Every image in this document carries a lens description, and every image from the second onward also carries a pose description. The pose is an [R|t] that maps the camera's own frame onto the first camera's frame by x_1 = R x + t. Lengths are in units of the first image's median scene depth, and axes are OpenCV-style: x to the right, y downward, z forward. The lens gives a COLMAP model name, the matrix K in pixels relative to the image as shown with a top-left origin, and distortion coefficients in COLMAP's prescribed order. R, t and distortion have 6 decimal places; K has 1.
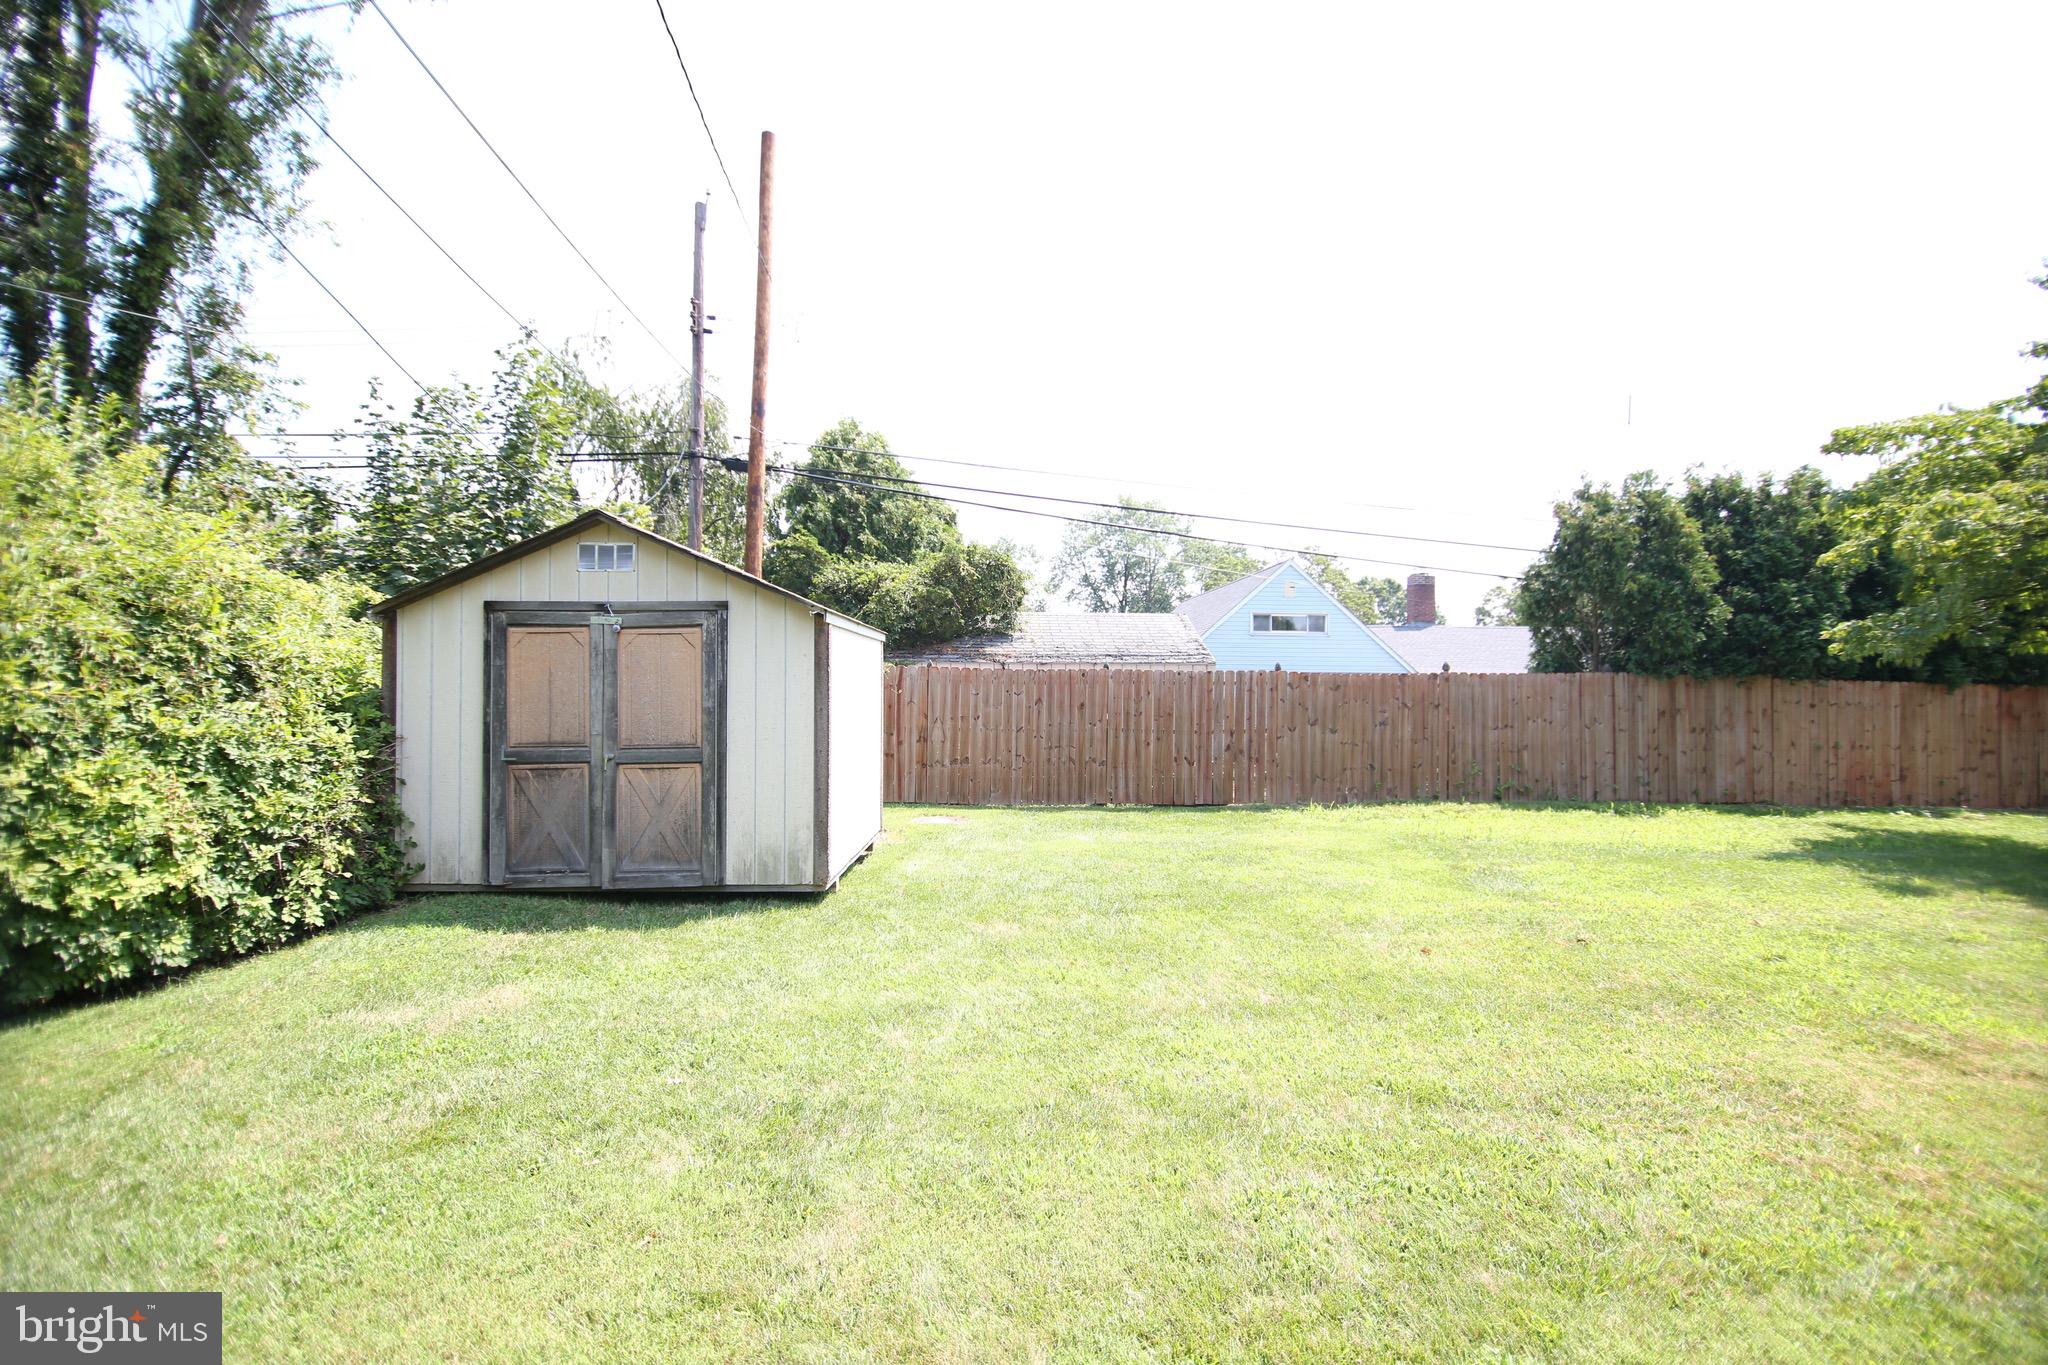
lens RADIAL K [[938.8, 0, 1024.0], [0, 938.8, 682.5], [0, 0, 1]] dist [-0.000492, -0.000131]
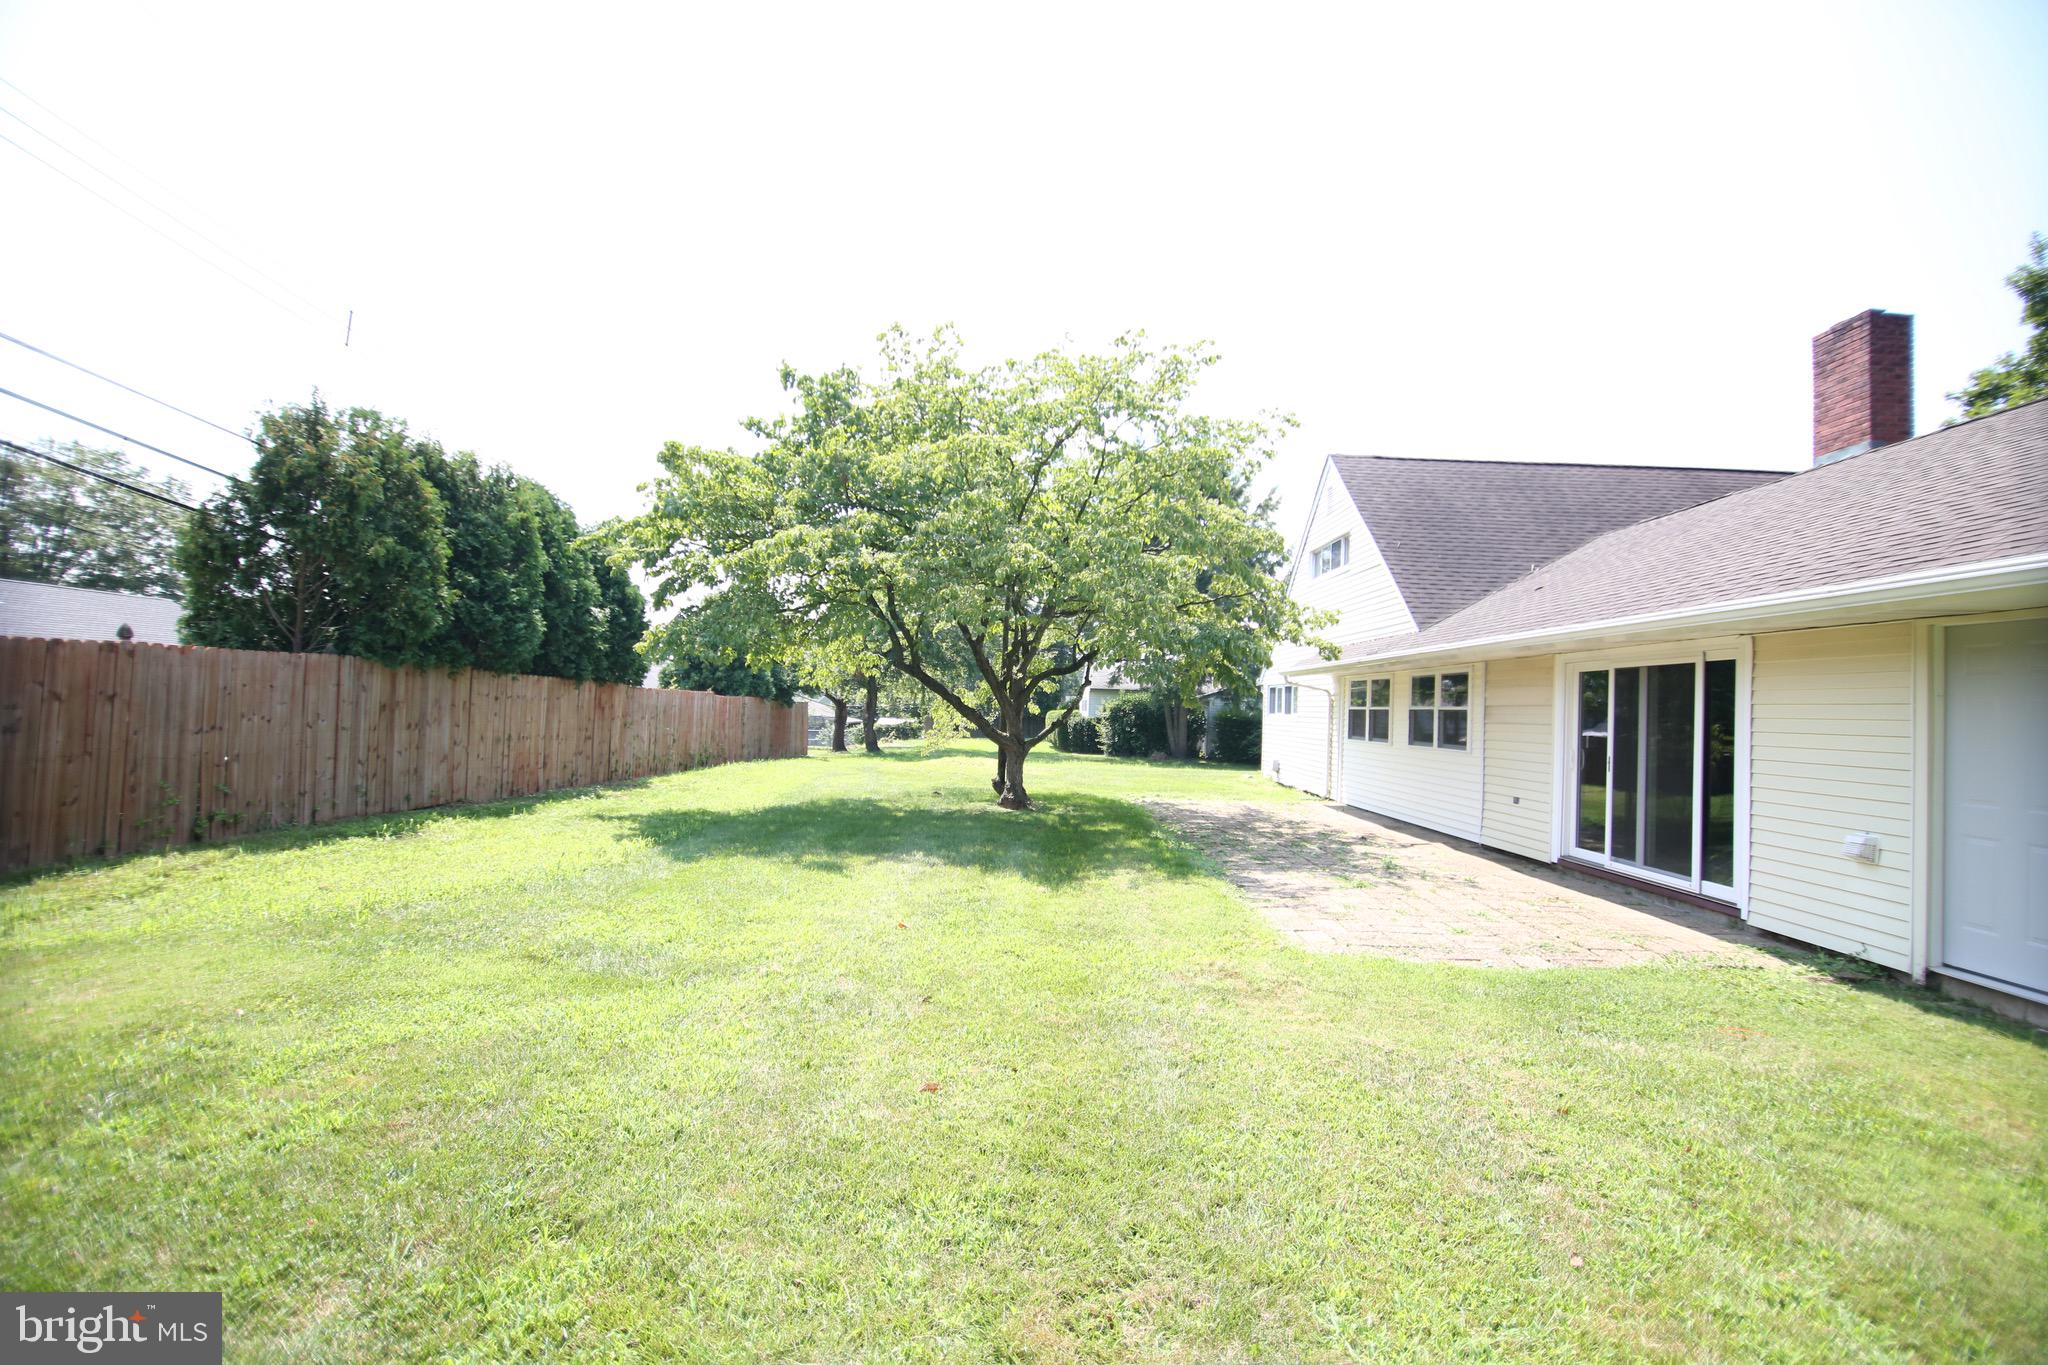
lens RADIAL K [[938.8, 0, 1024.0], [0, 938.8, 682.5], [0, 0, 1]] dist [-0.000492, -0.000131]
pose [[-0.004421, 0.018961, 0.999810, -0.156172], [-0.033348, 0.999261, -0.019098, 0.008158], [-0.999434, -0.033426, -0.003785, 0.435882]]
